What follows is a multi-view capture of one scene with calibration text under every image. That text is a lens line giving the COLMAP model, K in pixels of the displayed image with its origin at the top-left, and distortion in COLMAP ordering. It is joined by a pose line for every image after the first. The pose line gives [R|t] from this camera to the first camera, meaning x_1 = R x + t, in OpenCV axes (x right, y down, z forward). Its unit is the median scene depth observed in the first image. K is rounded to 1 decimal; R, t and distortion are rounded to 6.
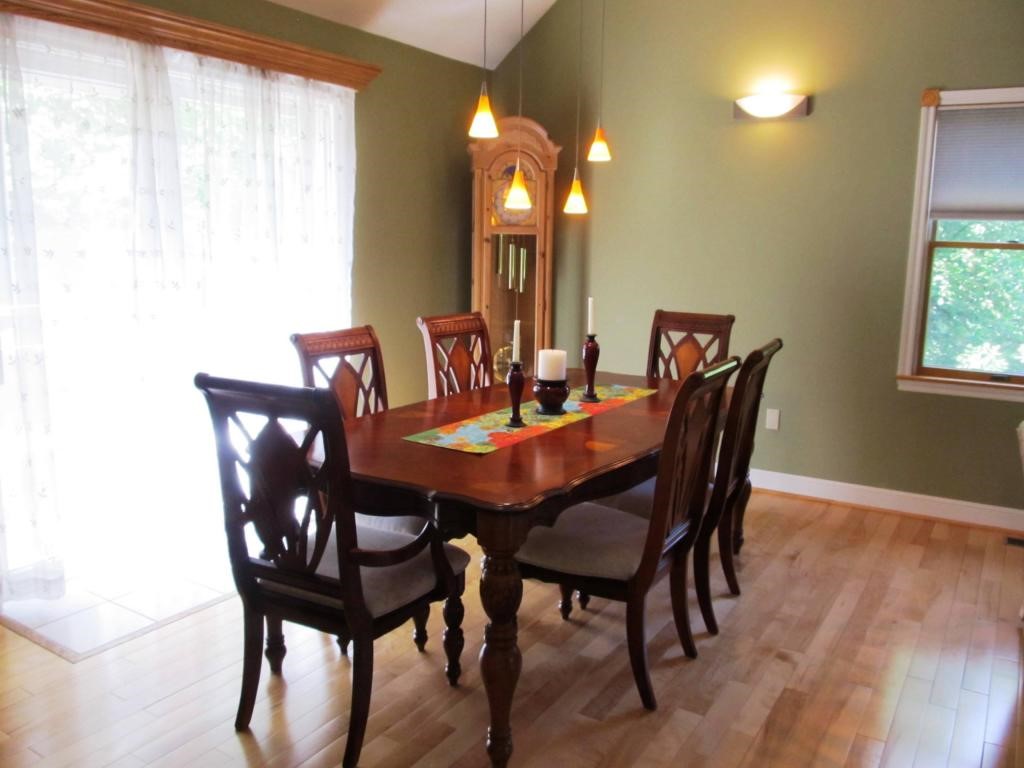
lens RADIAL K [[839.3, 0, 512.0], [0, 839.3, 384.0], [0, 0, 1]] dist [-0.067888, 0.012204]
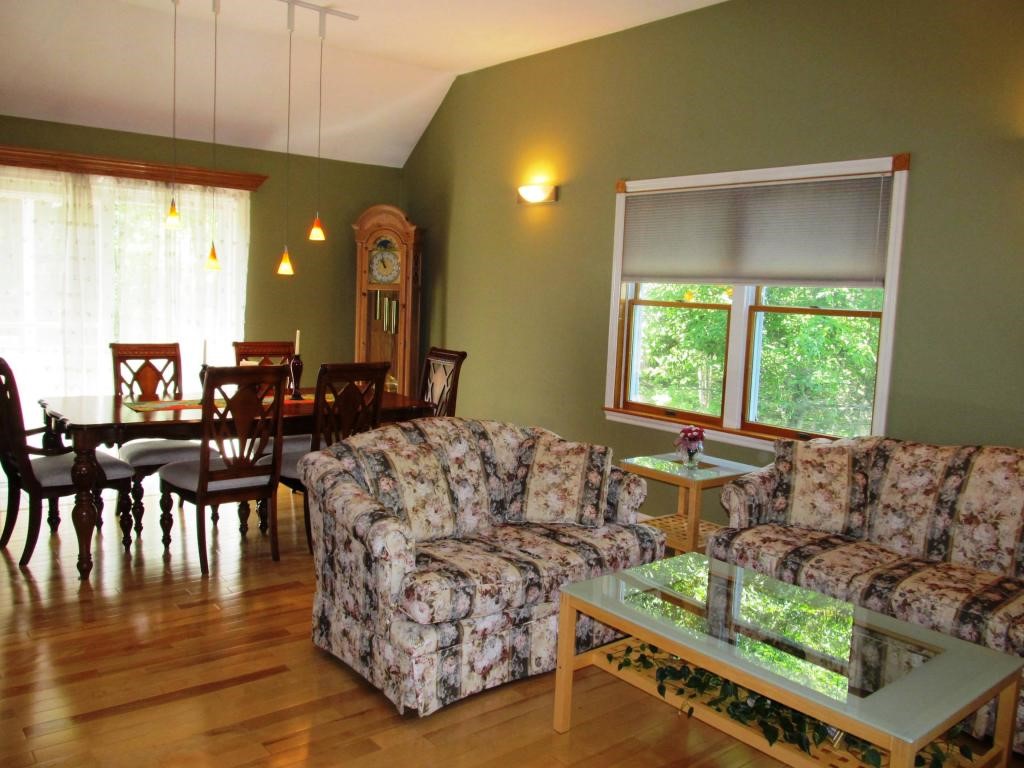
lens RADIAL K [[839.3, 0, 512.0], [0, 839.3, 384.0], [0, 0, 1]] dist [-0.067888, 0.012204]
pose [[0.946699, 0.057616, -0.316924, 0.738541], [-0.079867, 0.995137, -0.057659, 0.037935], [0.312061, 0.079898, 0.946696, -0.231696]]
